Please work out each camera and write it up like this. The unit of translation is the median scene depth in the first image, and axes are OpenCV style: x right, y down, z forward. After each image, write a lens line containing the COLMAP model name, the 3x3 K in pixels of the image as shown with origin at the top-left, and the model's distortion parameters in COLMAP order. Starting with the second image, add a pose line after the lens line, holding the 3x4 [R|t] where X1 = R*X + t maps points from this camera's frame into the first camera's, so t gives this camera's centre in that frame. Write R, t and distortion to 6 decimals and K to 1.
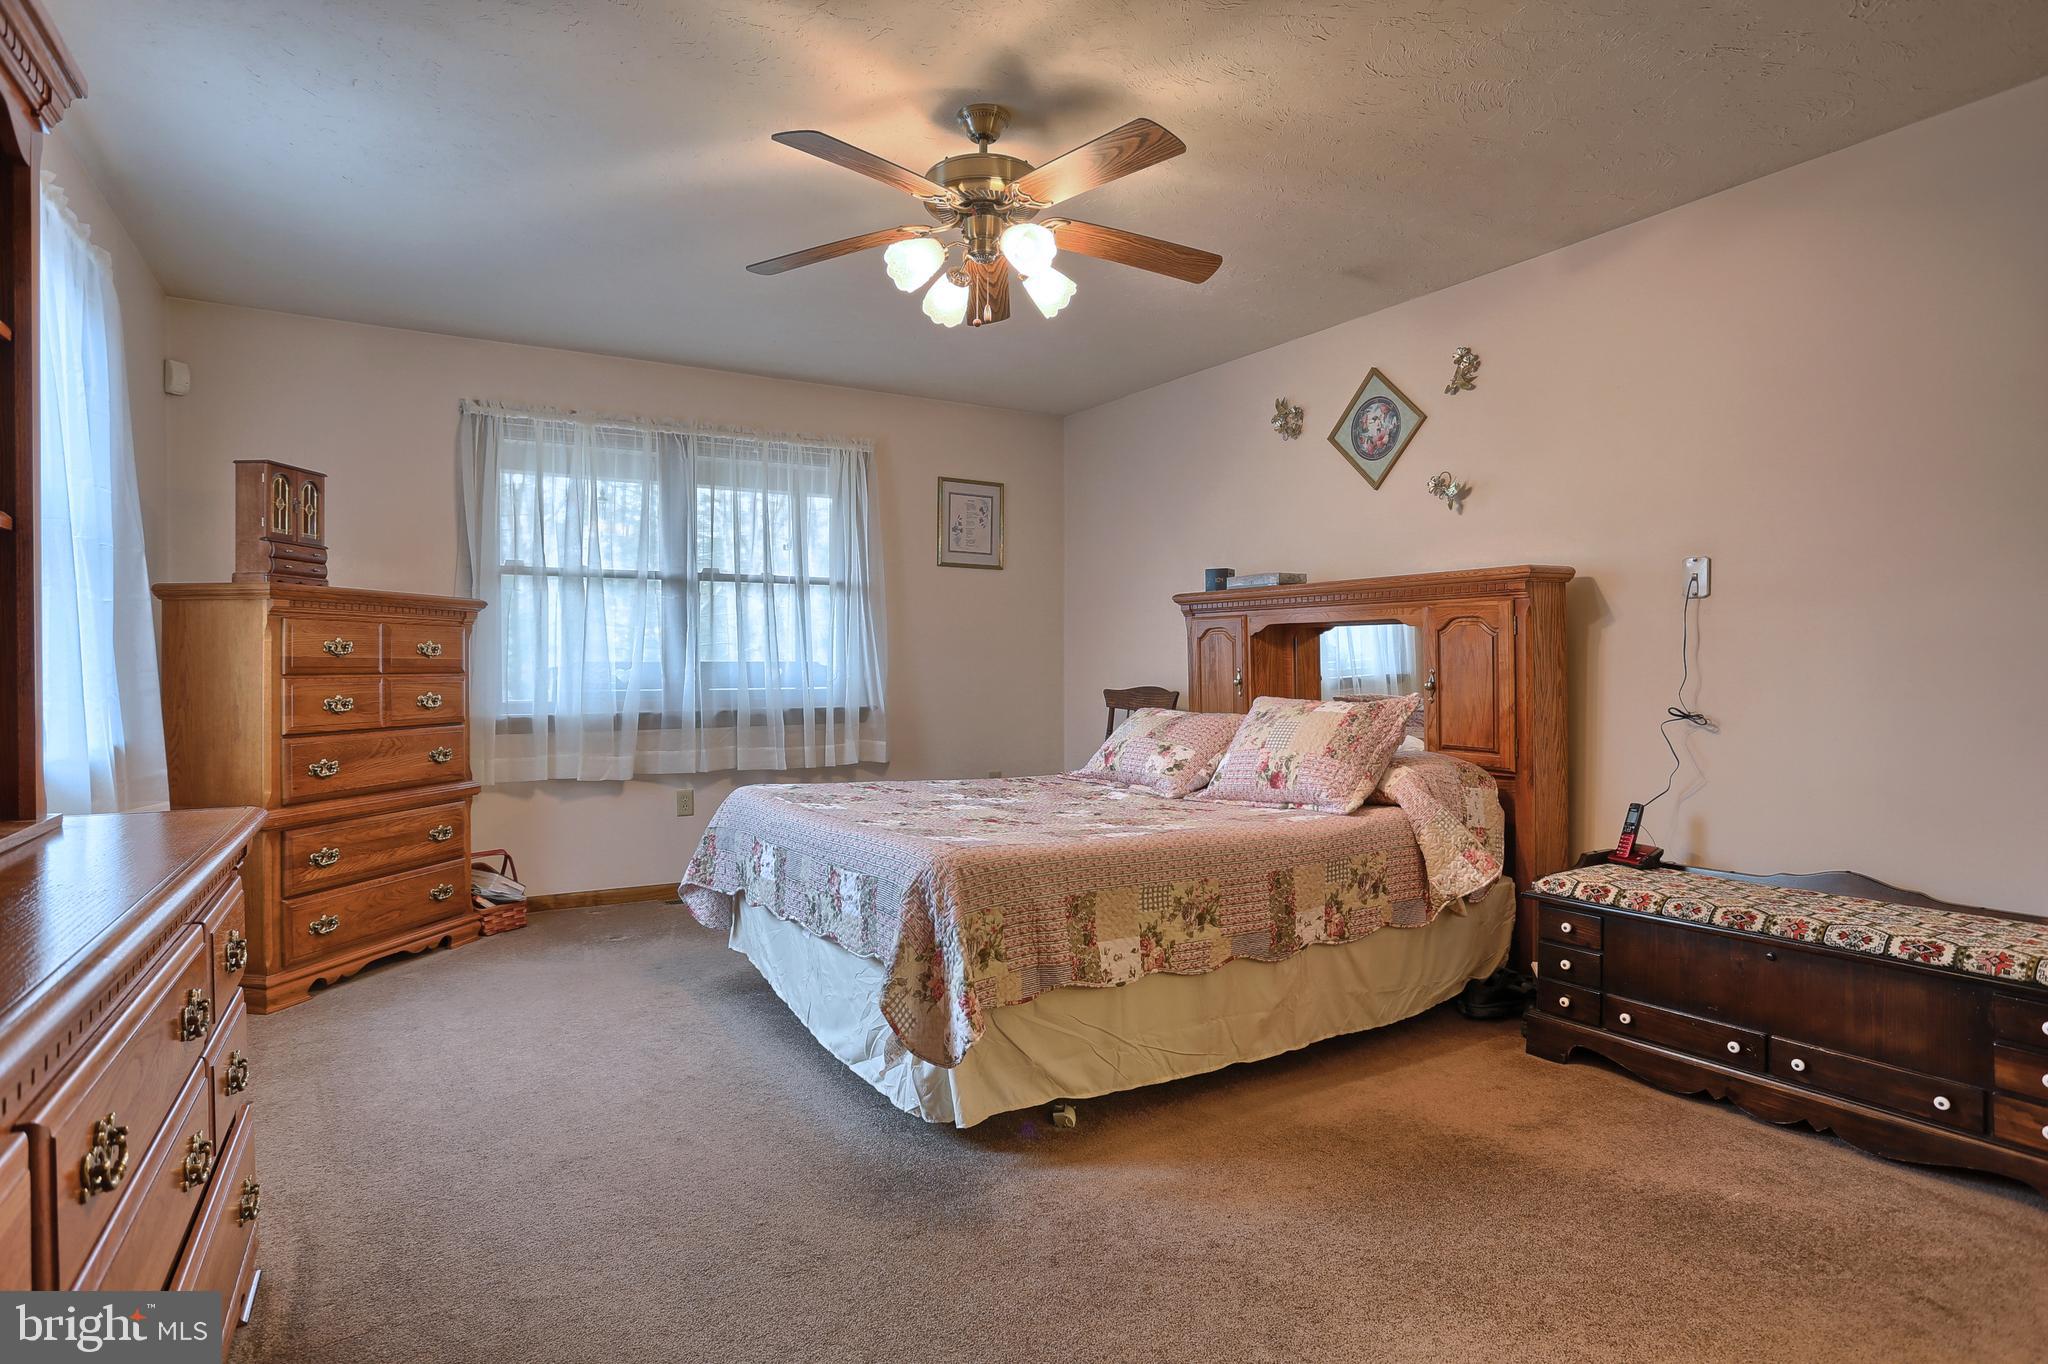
lens RADIAL K [[1069.2, 0, 1024.0], [0, 1069.2, 682.0], [0, 0, 1]] dist [-0.080385, 0.042522]
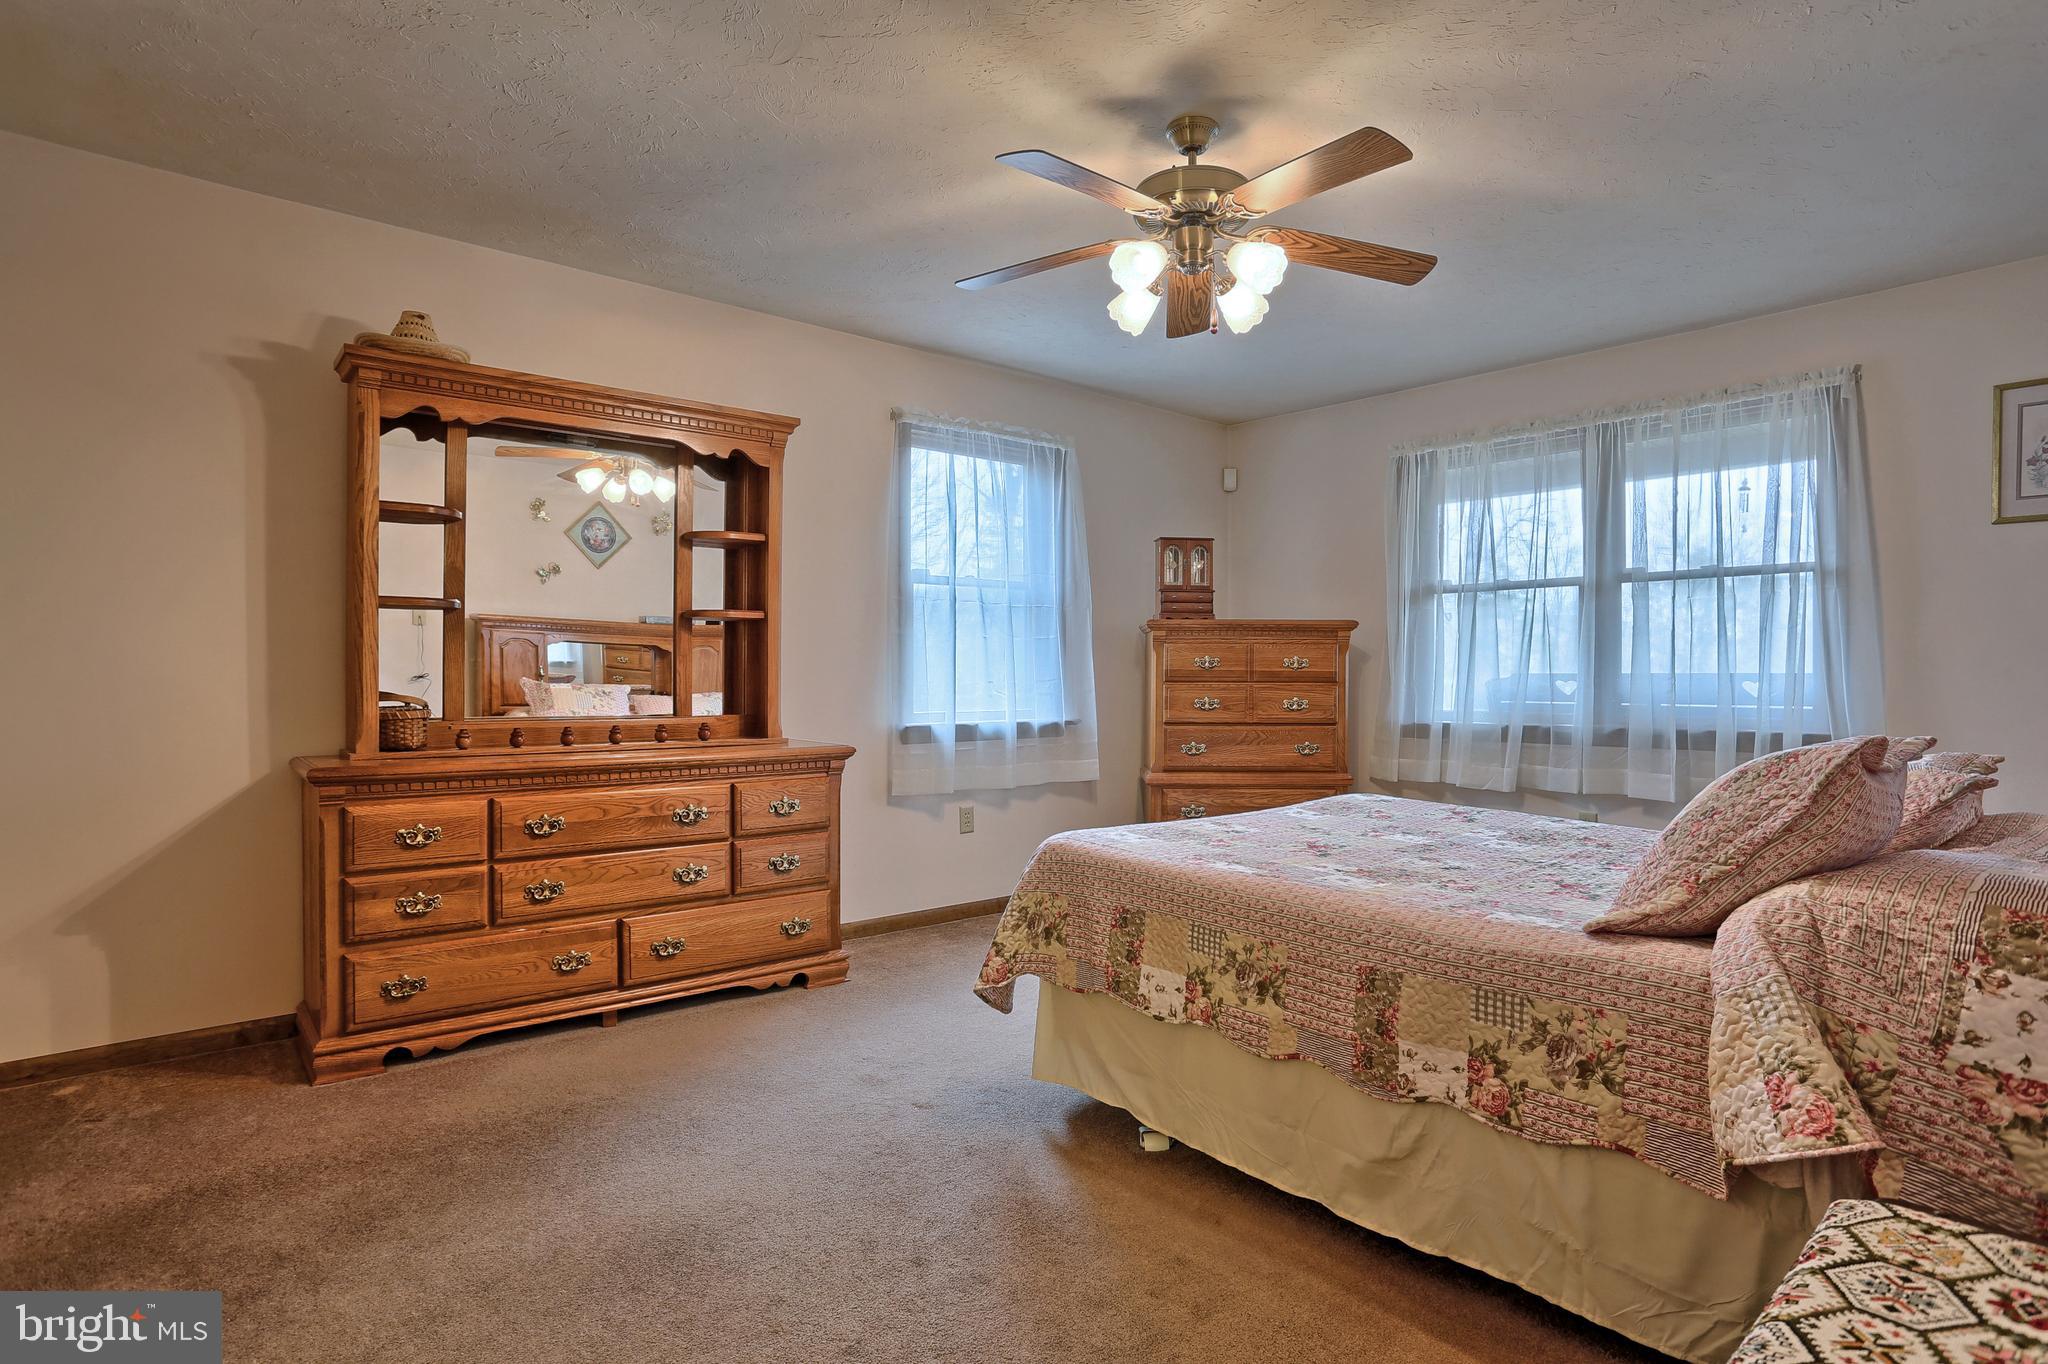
lens RADIAL K [[1069.2, 0, 1024.0], [0, 1069.2, 682.0], [0, 0, 1]] dist [-0.080385, 0.042522]
pose [[0.171071, 0.006448, -0.985238, 0.866705], [-0.019017, 0.999814, 0.003241, -0.008763], [0.985075, 0.018182, 0.171162, 0.635184]]
